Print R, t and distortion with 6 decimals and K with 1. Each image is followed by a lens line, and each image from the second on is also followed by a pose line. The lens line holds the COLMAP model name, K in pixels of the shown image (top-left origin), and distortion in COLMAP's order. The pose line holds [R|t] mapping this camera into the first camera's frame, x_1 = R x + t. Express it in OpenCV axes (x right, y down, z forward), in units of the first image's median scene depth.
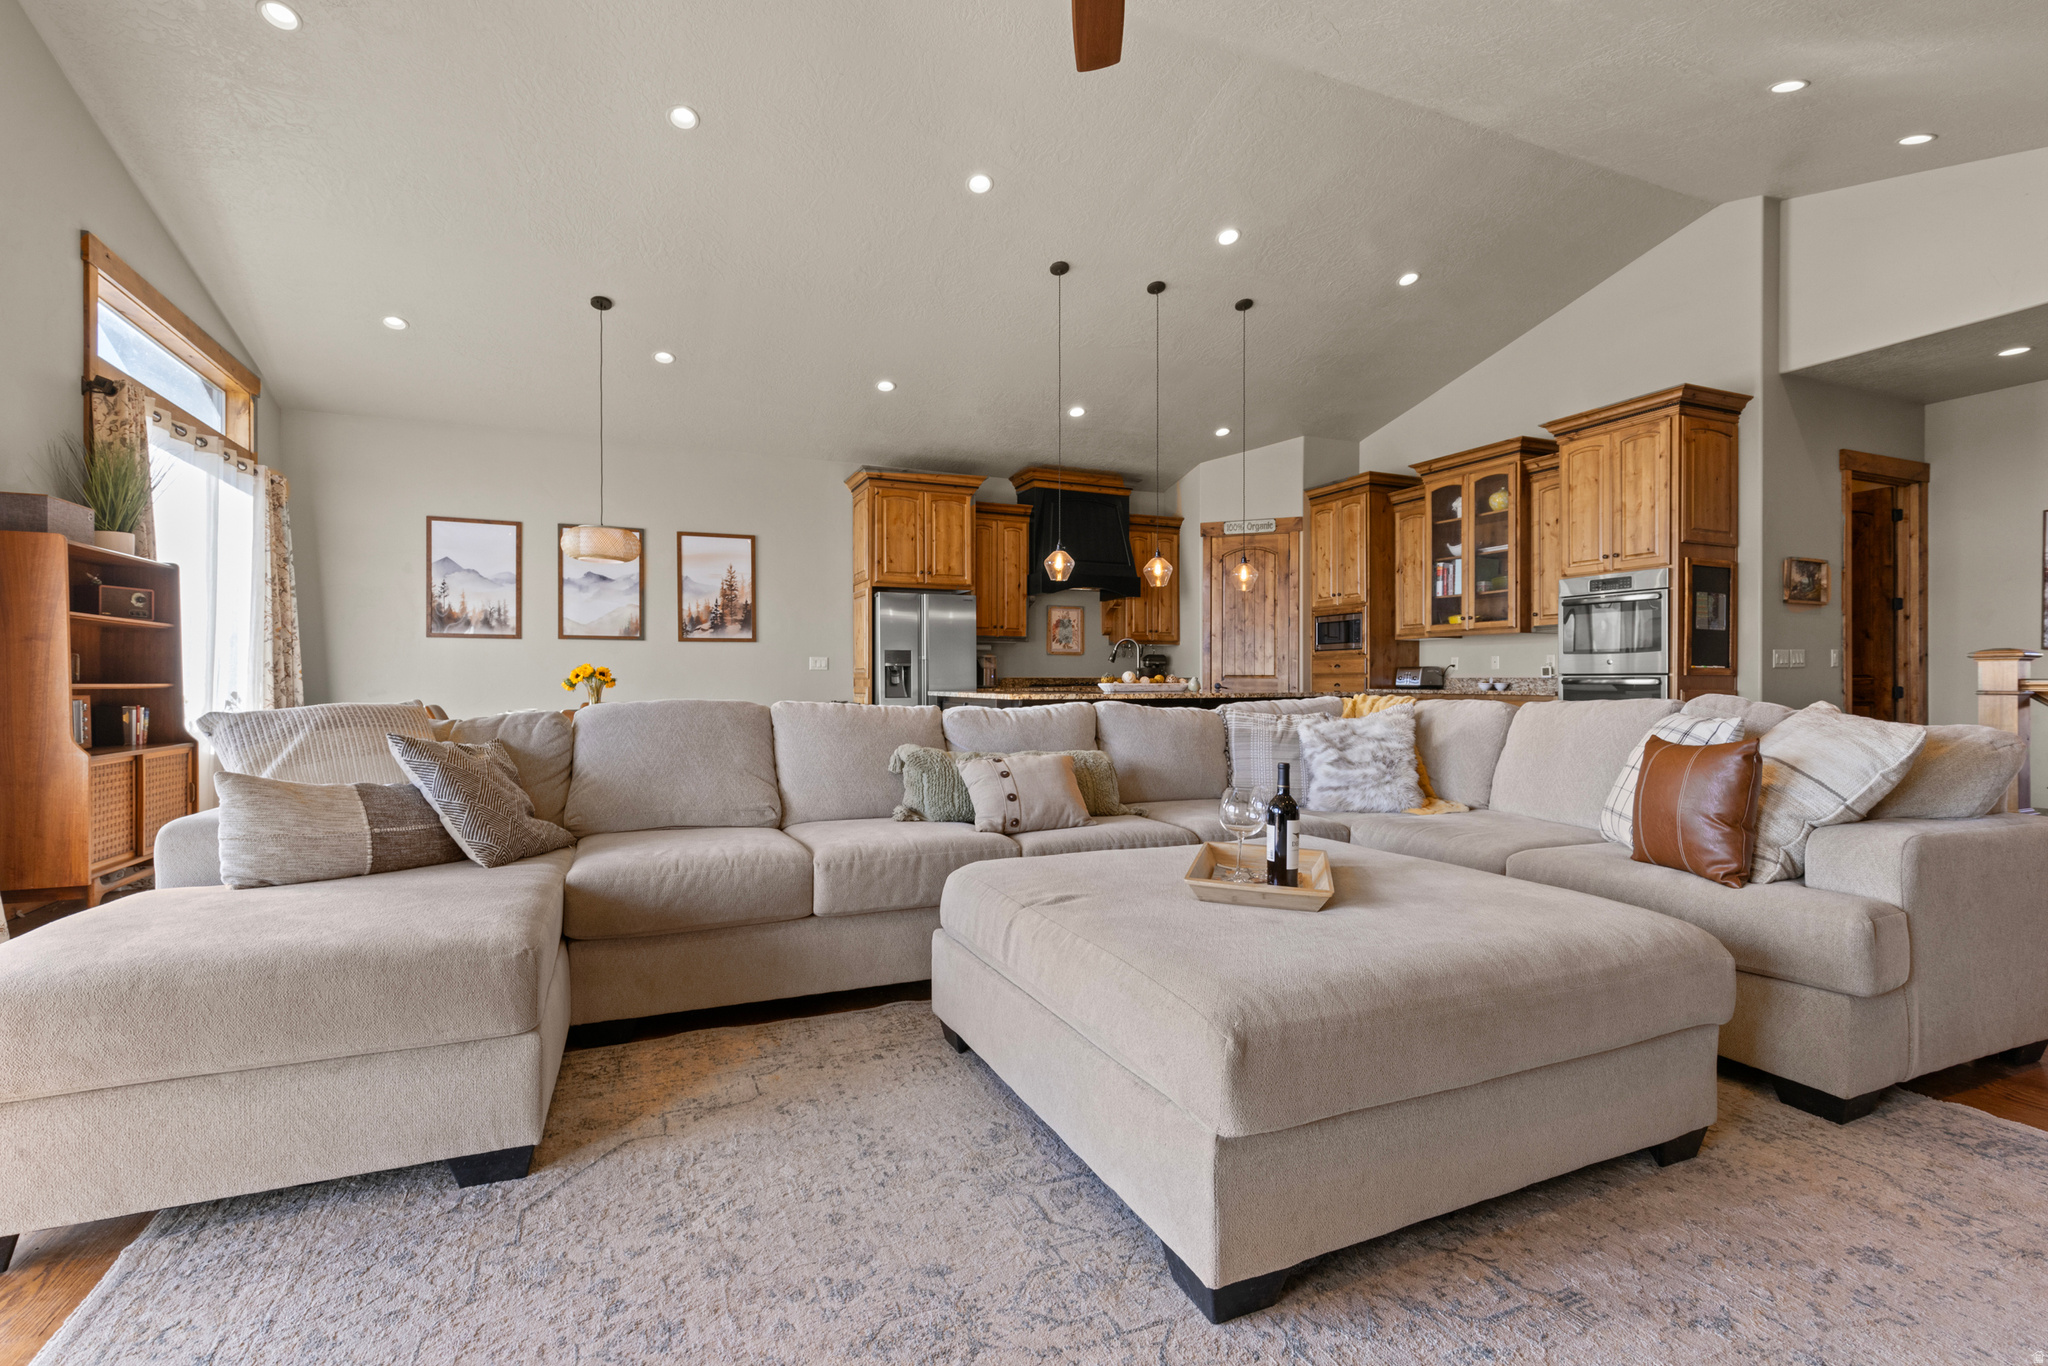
lens RADIAL K [[910.2, 0, 1013.8], [0, 910.2, 683.1], [0, 0, 1]] dist [0.004107, -0.000049]
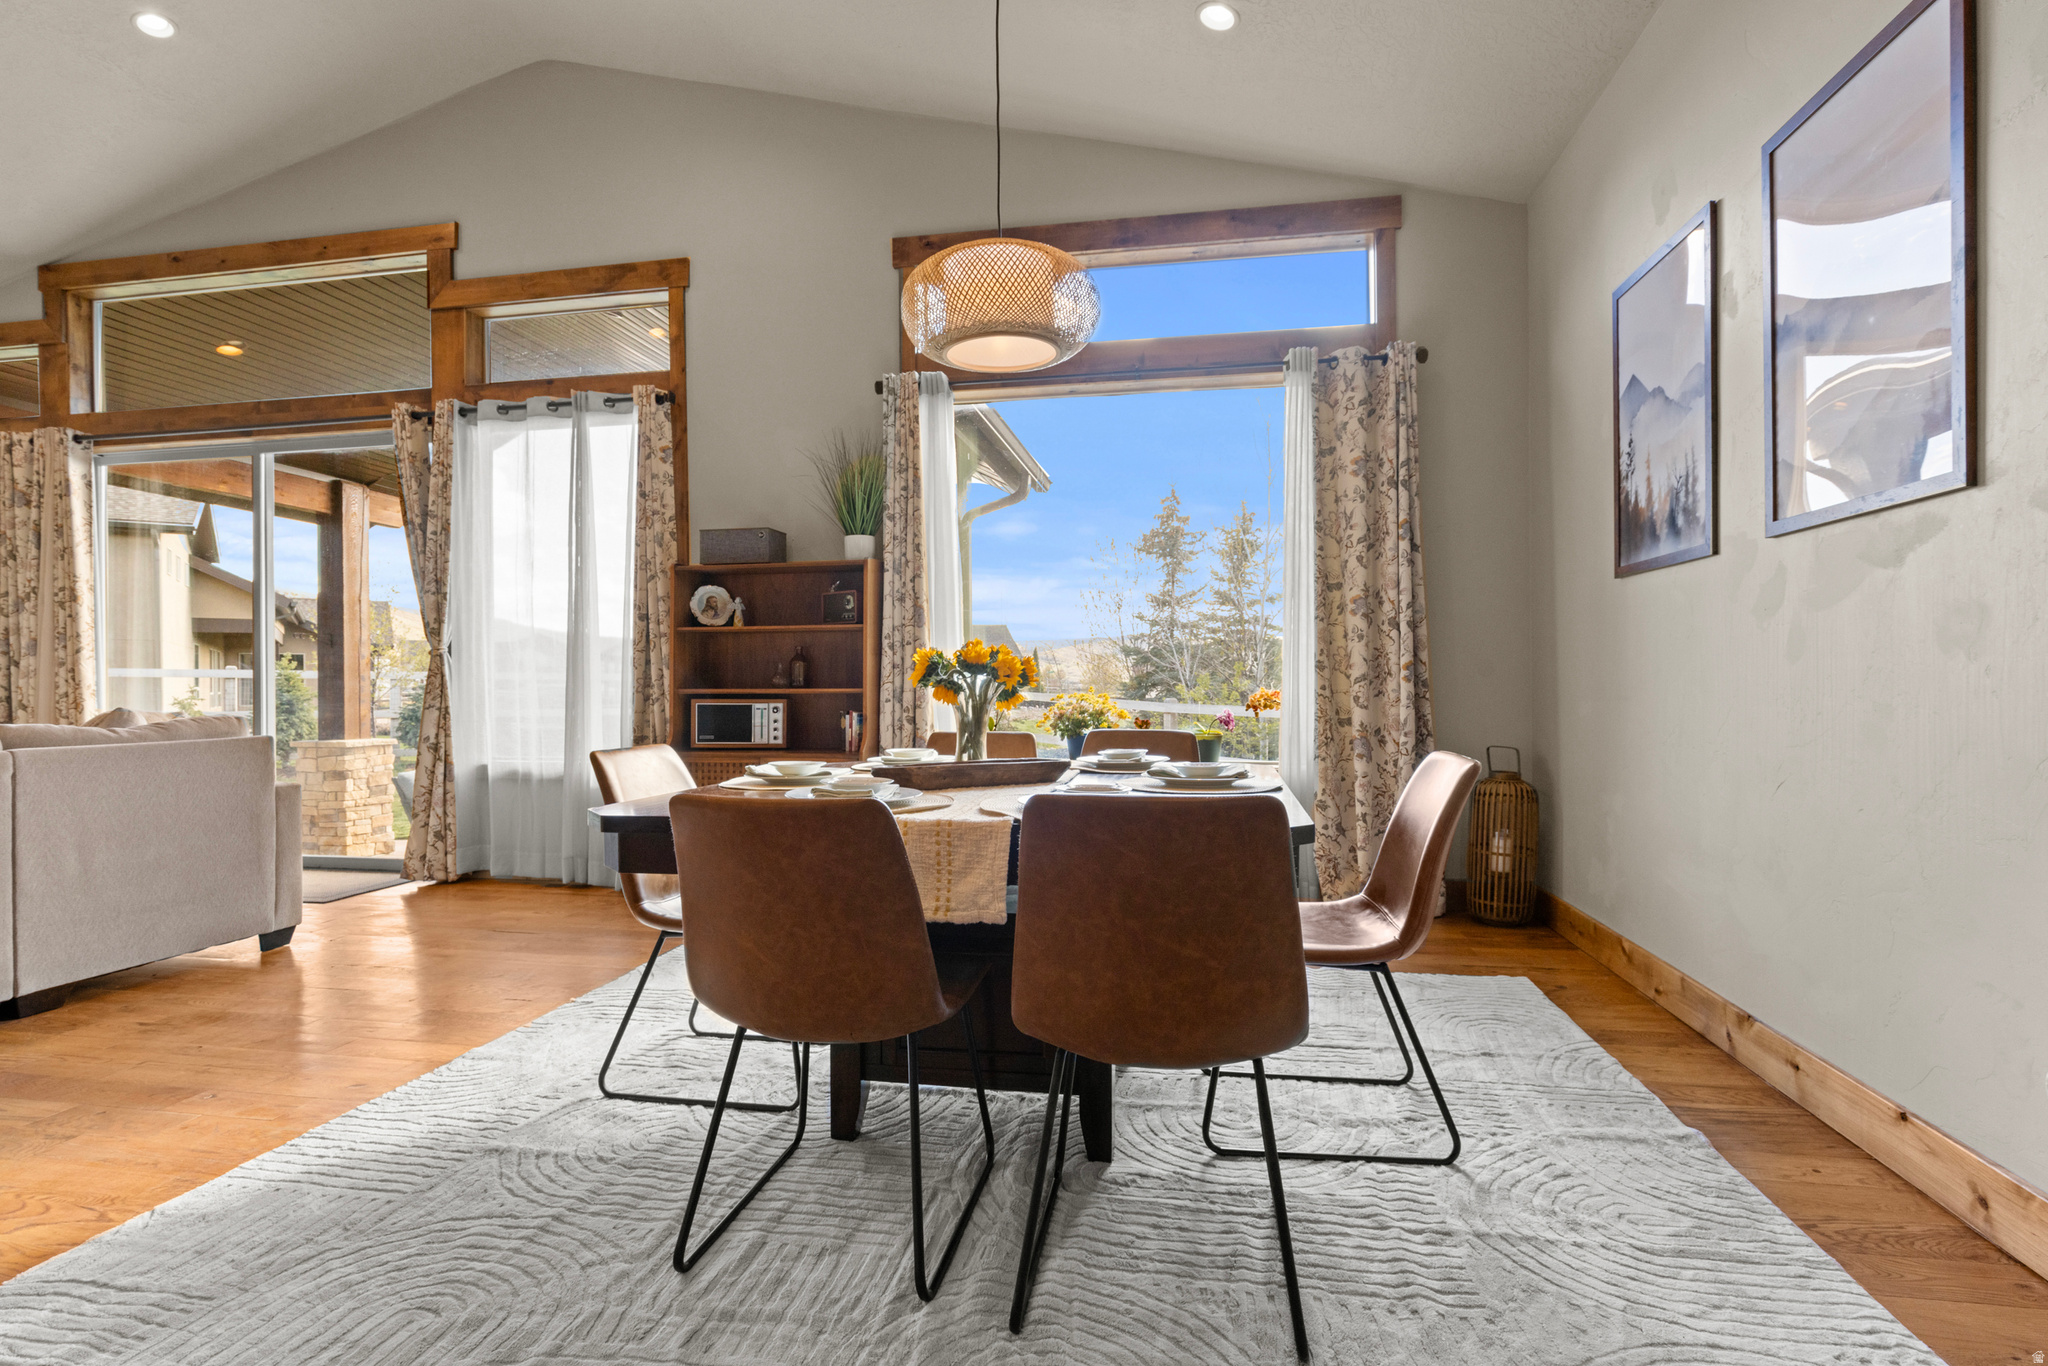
lens RADIAL K [[997.9, 0, 995.8], [0, 997.9, 682.8], [0, 0, 1]] dist [-0.000595, -0.000035]
pose [[-0.574638, 0.000341, -0.818407, -0.104622], [0.002437, 0.999996, -0.001295, -0.002296], [0.818404, -0.002739, -0.574637, 1.029775]]
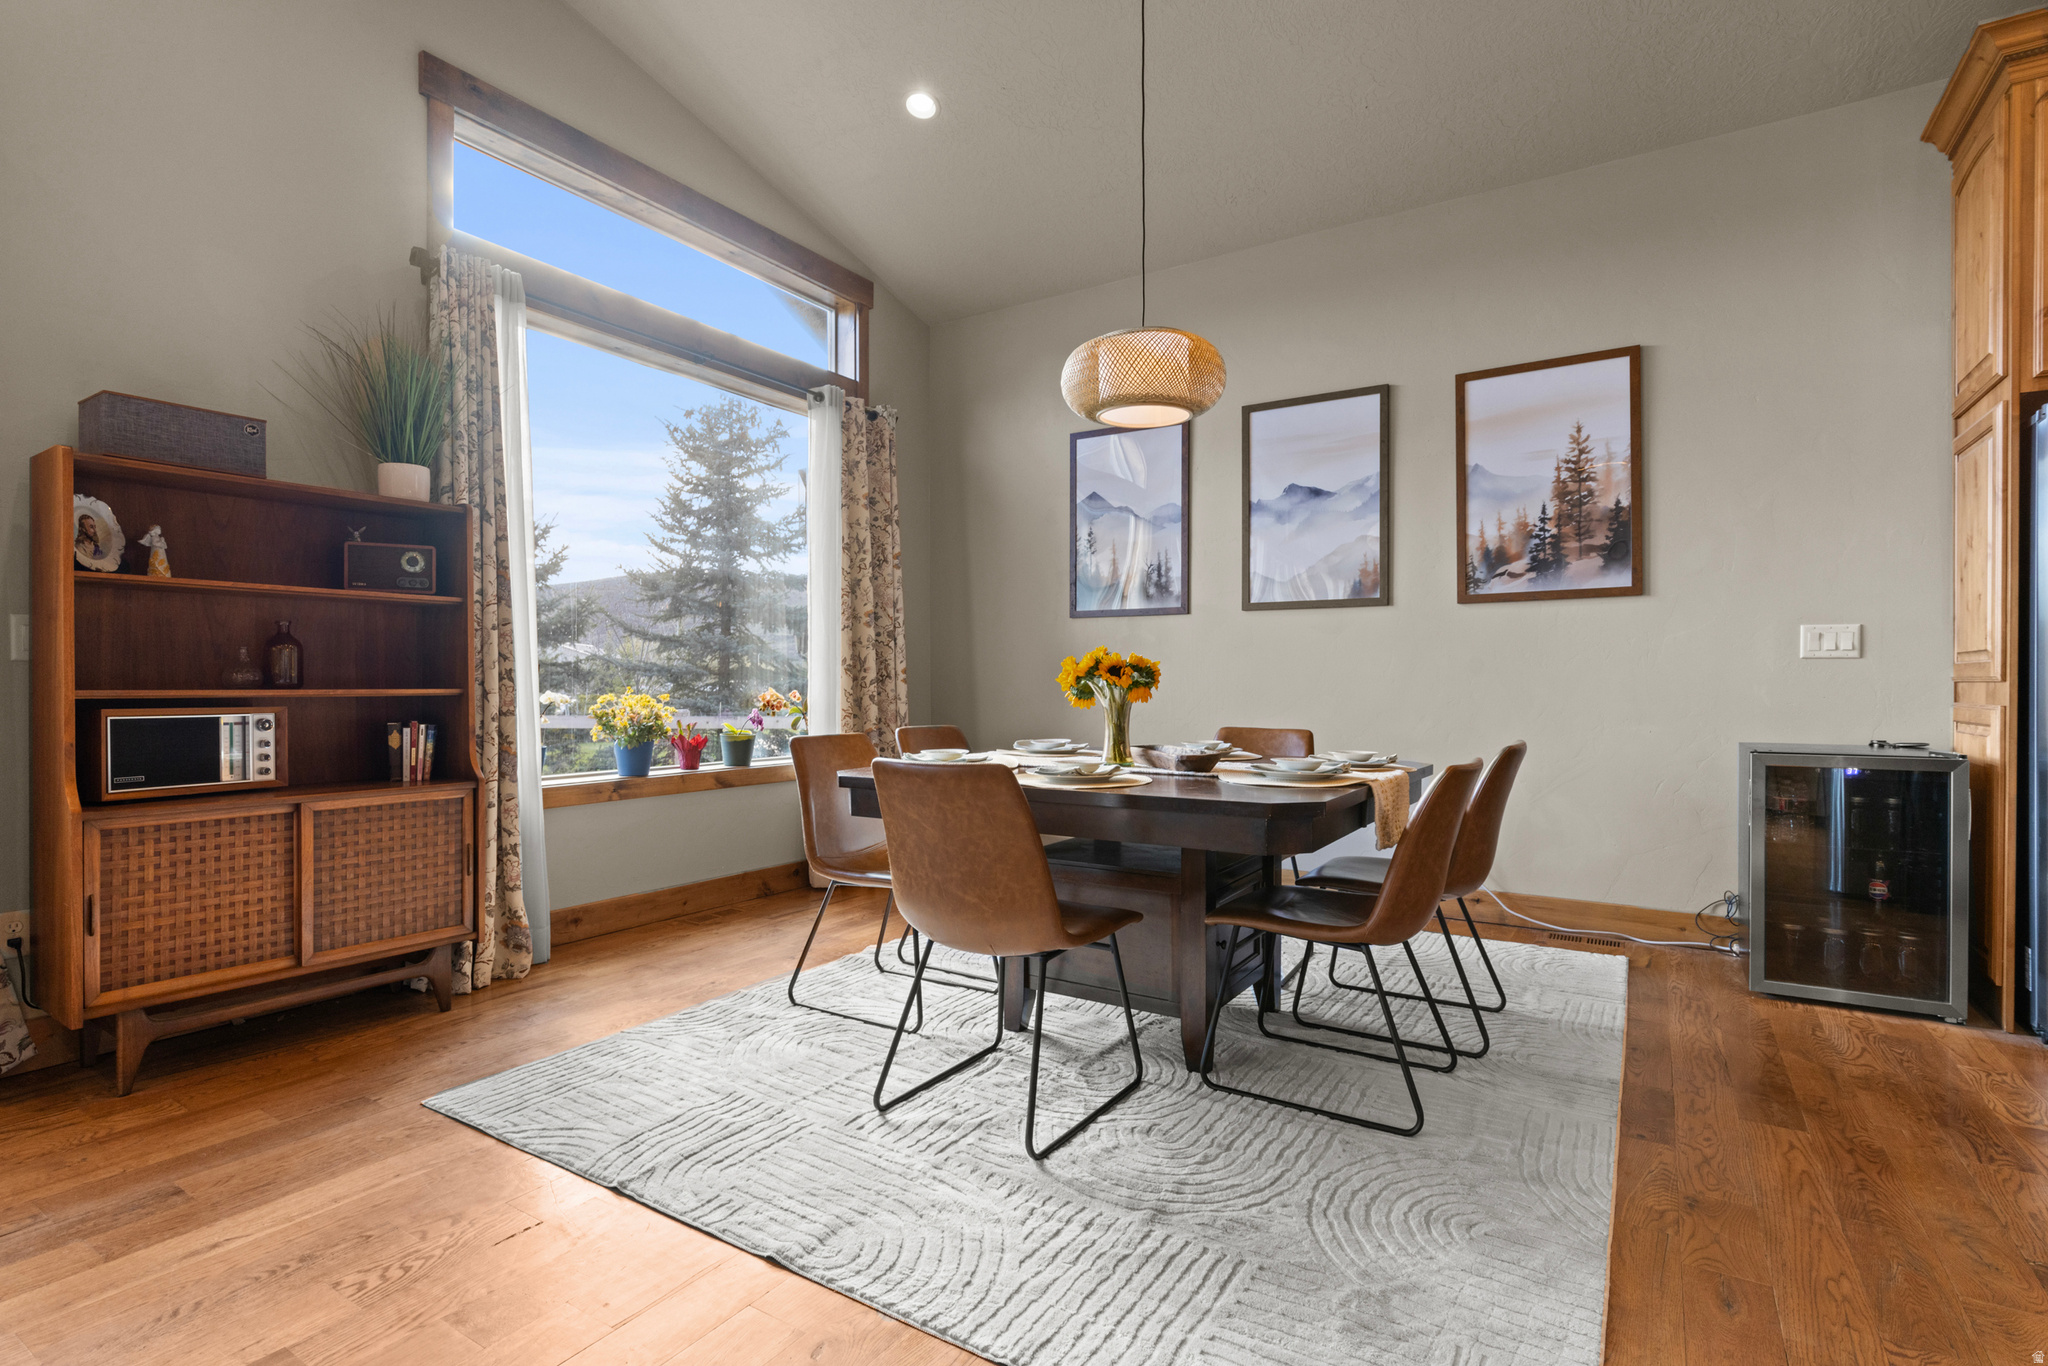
lens RADIAL K [[990.9, 0, 1024.0], [0, 990.9, 683.0], [0, 0, 1]] dist [-0.001865, 0.000002]
pose [[0.554109, 0.001633, -0.832442, -0.066787], [-0.003565, 0.999994, -0.000412, -0.003145], [0.832436, 0.003196, 0.554112, 0.574429]]
